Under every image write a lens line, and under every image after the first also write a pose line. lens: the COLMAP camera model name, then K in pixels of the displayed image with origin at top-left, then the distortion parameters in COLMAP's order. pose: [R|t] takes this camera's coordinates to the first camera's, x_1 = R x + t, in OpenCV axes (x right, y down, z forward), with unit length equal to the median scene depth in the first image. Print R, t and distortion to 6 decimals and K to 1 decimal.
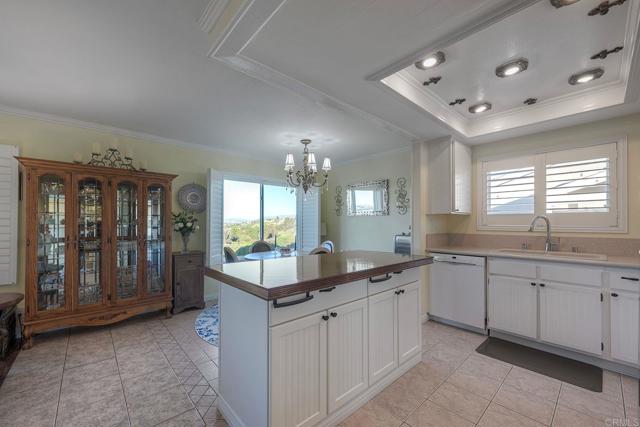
lens RADIAL K [[265.4, 0, 322.0], [0, 265.4, 221.0], [0, 0, 1]] dist [0.007072, -0.000252]
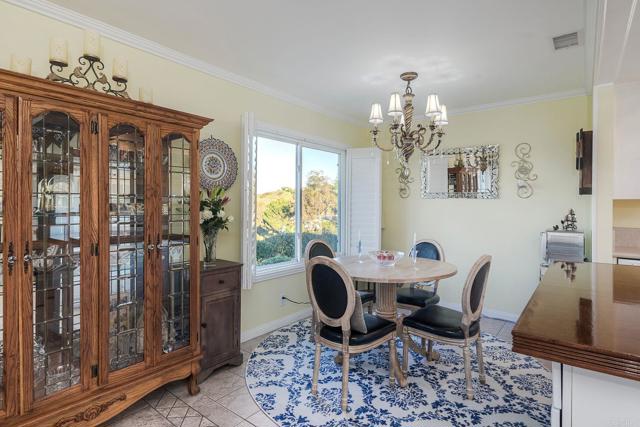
lens RADIAL K [[342.5, 0, 321.8], [0, 342.5, 205.9], [0, 0, 1]] dist [-0.004402, 0.001819]
pose [[0.985675, 0.006581, 0.168529, -0.490994], [-0.008129, 0.999931, 0.008499, -0.011446], [-0.168461, -0.009747, 0.985660, 0.334082]]
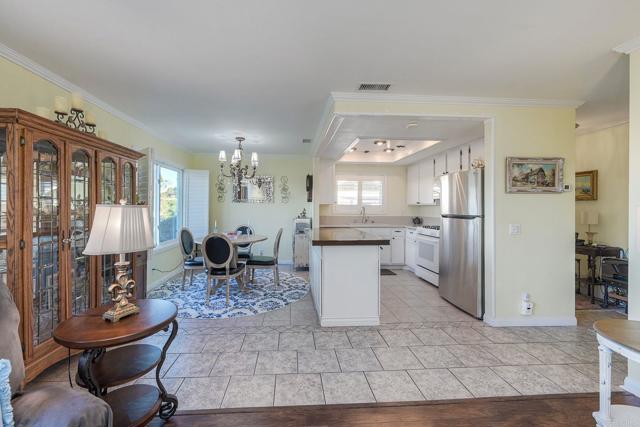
lens RADIAL K [[265.4, 0, 317.0], [0, 265.4, 209.0], [0, 0, 1]] dist [0.007072, -0.000252]
pose [[0.603638, -0.001222, 0.797258, -0.991920], [-0.013591, 0.999838, 0.011823, -0.017268], [-0.797143, -0.017972, 0.603523, 0.043384]]
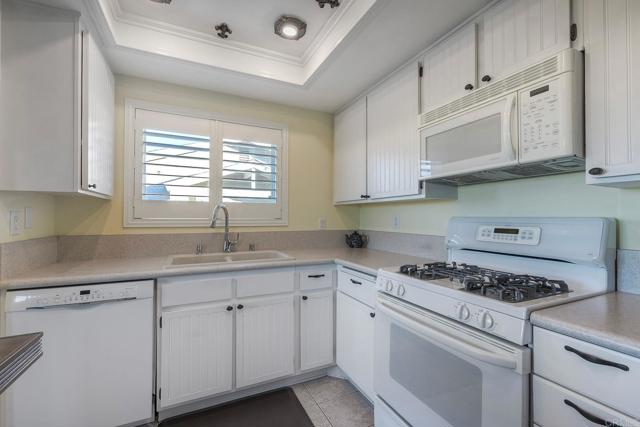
lens RADIAL K [[265.4, 0, 307.6], [0, 265.4, 215.9], [0, 0, 1]] dist [0.007072, -0.000252]
pose [[0.319688, 0.003486, 0.947517, 0.200789], [-0.011301, 0.999936, 0.000134, 0.006692], [-0.947456, -0.010751, 0.319707, 0.521989]]
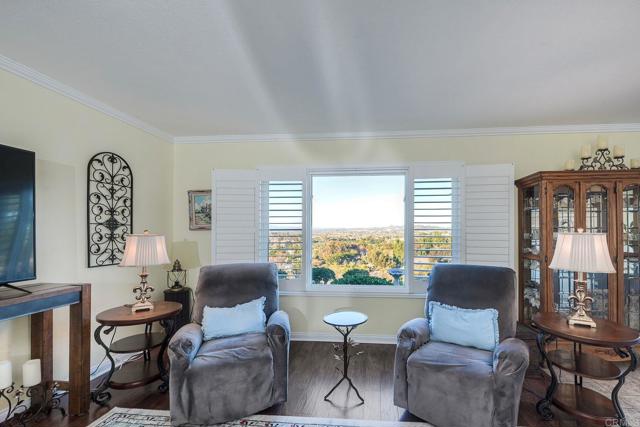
lens RADIAL K [[265.4, 0, 337.8], [0, 265.4, 231.9], [0, 0, 1]] dist [0.007072, -0.000252]
pose [[0.690009, -0.000813, -0.723800, -0.768304], [0.010457, 0.999906, 0.008846, -0.027332], [0.723725, -0.013673, 0.689953, -0.180059]]
